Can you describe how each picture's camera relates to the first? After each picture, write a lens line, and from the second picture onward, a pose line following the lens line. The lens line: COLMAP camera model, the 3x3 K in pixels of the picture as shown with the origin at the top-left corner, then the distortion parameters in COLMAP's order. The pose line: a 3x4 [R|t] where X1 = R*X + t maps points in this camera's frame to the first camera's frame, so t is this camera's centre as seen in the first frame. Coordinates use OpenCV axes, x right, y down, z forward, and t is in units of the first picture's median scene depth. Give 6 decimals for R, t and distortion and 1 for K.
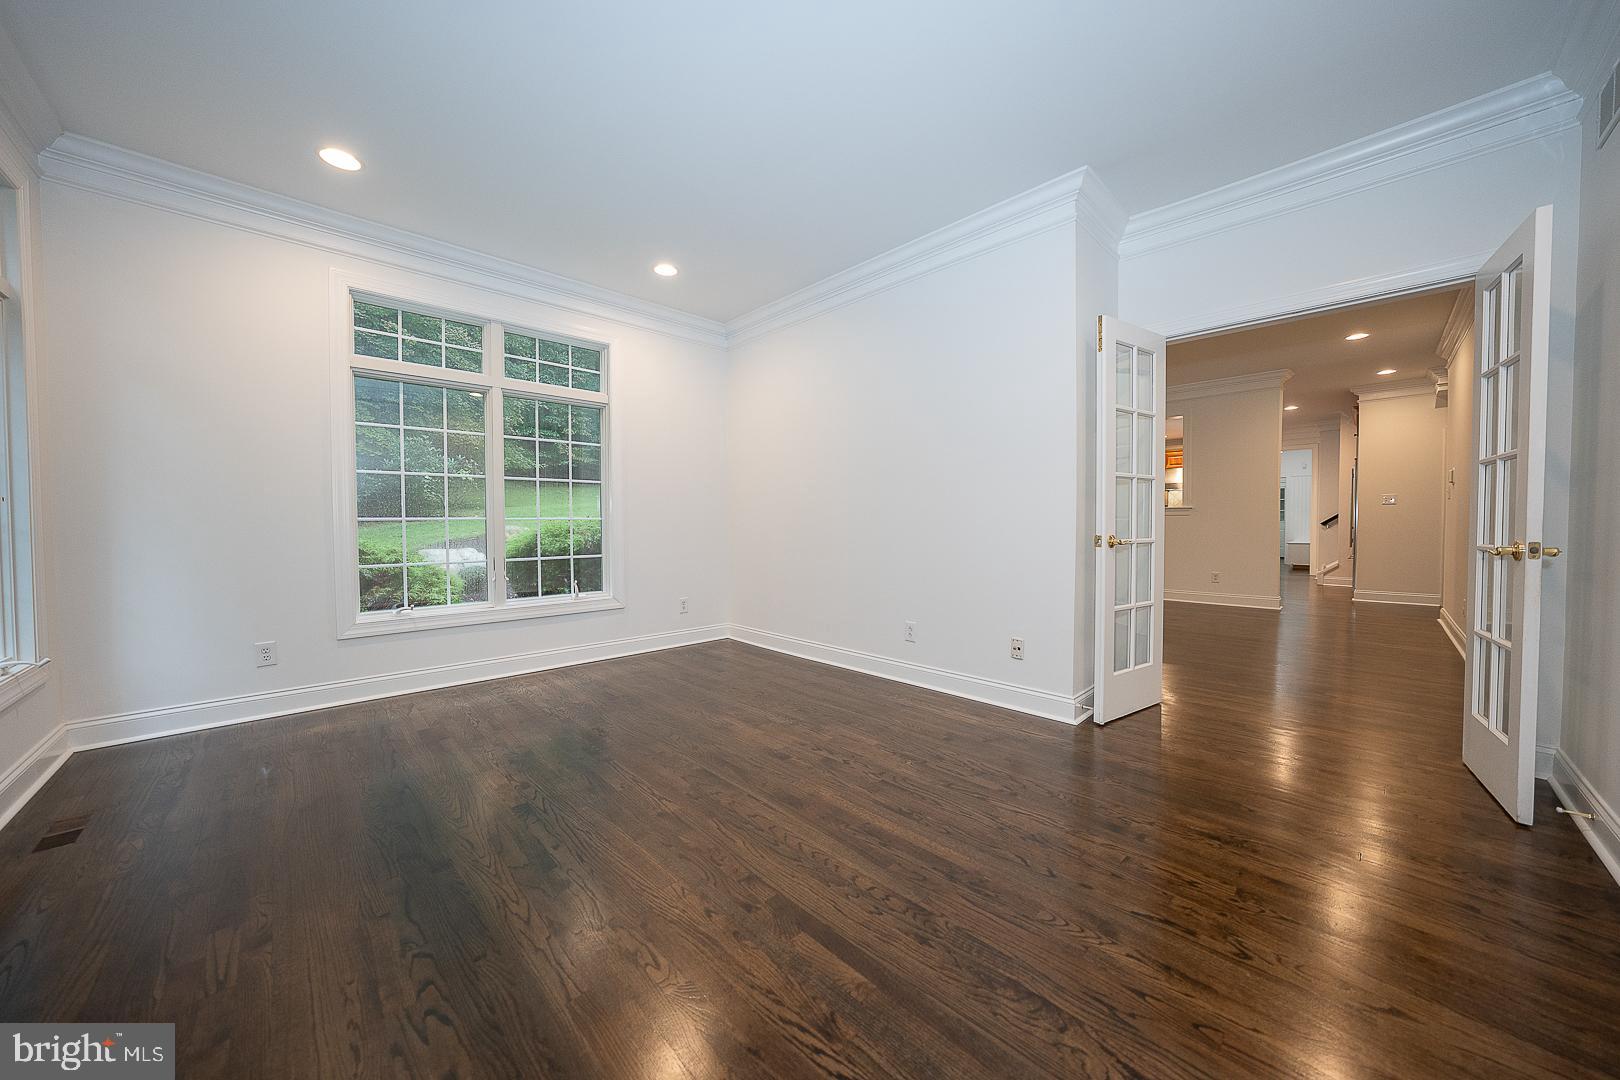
lens RADIAL K [[558.5, 0, 813.1], [0, 558.5, 536.5], [0, 0, 1]] dist [-0.028660, 0.006785]
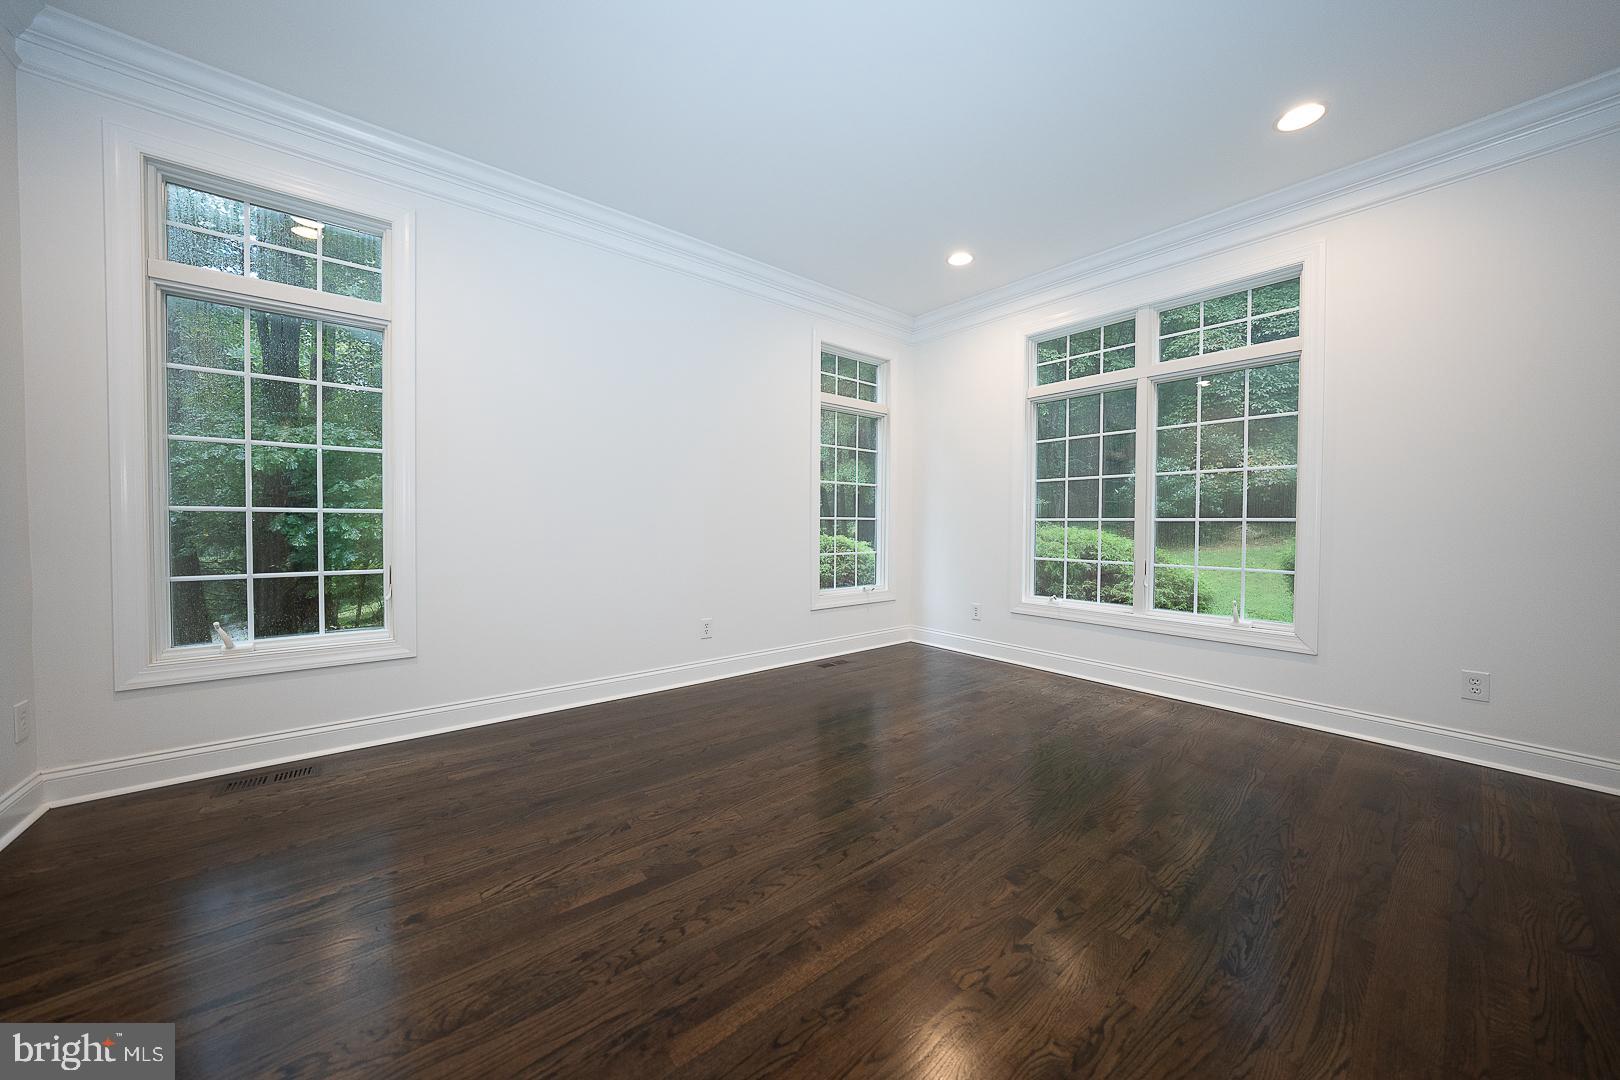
lens RADIAL K [[558.5, 0, 813.1], [0, 558.5, 536.5], [0, 0, 1]] dist [-0.028660, 0.006785]
pose [[-0.082580, 0.029922, -0.996135, 0.736791], [-0.033312, 0.998908, 0.032767, -0.027651], [0.996028, 0.035889, -0.081493, 0.970612]]
